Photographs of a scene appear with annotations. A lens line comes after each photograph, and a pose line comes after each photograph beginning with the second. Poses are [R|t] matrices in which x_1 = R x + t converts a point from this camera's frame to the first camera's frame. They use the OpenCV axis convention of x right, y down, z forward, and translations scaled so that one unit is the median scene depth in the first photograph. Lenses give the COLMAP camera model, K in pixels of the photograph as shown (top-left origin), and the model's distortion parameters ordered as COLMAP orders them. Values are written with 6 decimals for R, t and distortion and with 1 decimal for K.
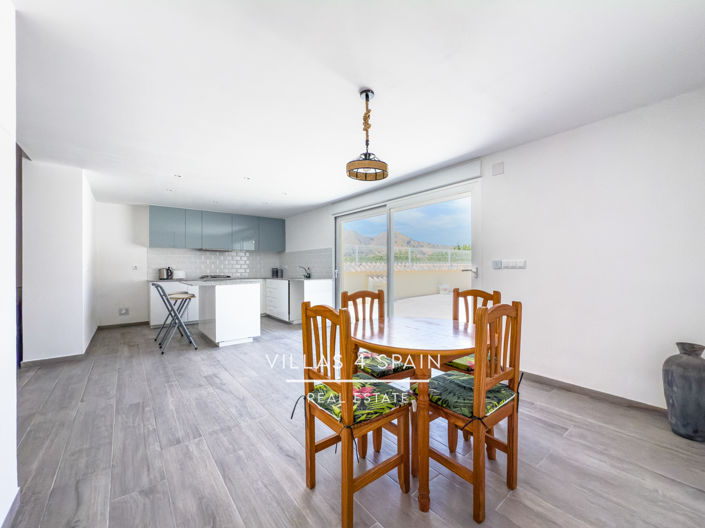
lens RADIAL K [[283.2, 0, 348.1], [0, 283.2, 264.4], [0, 0, 1]] dist [0.002604, 0.000122]
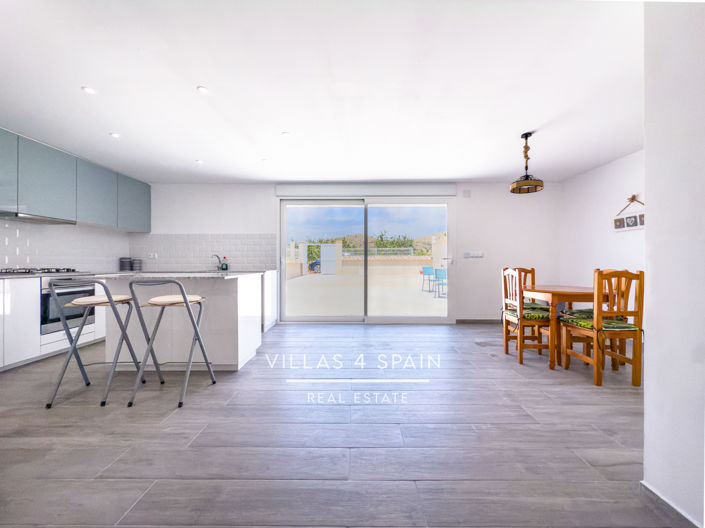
lens RADIAL K [[283.2, 0, 350.6], [0, 283.2, 262.2], [0, 0, 1]] dist [0.002604, 0.000122]
pose [[0.633277, 0.005497, 0.773906, -0.741774], [-0.010041, 0.999949, 0.001114, 0.030194], [-0.773860, -0.008476, 0.633300, 0.348490]]
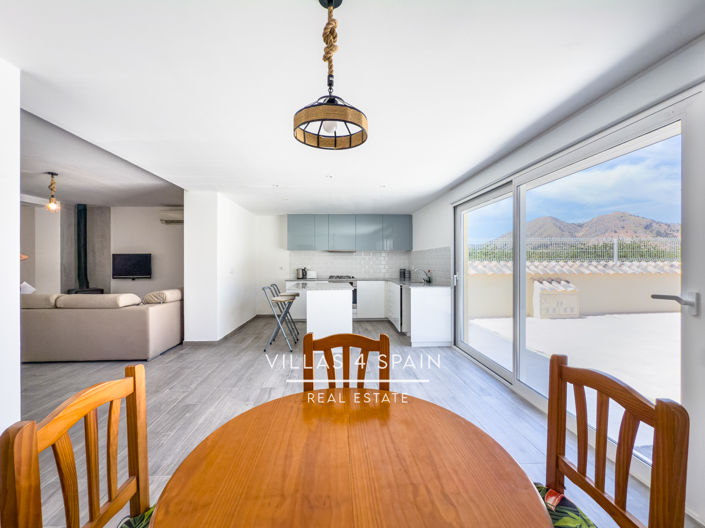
lens RADIAL K [[283.2, 0, 347.0], [0, 283.2, 262.8], [0, 0, 1]] dist [0.002604, 0.000122]
pose [[0.824206, 0.003545, -0.566280, 0.191124], [0.003785, 0.999924, 0.011769, -0.031731], [0.566278, -0.011843, 0.824129, 0.249552]]
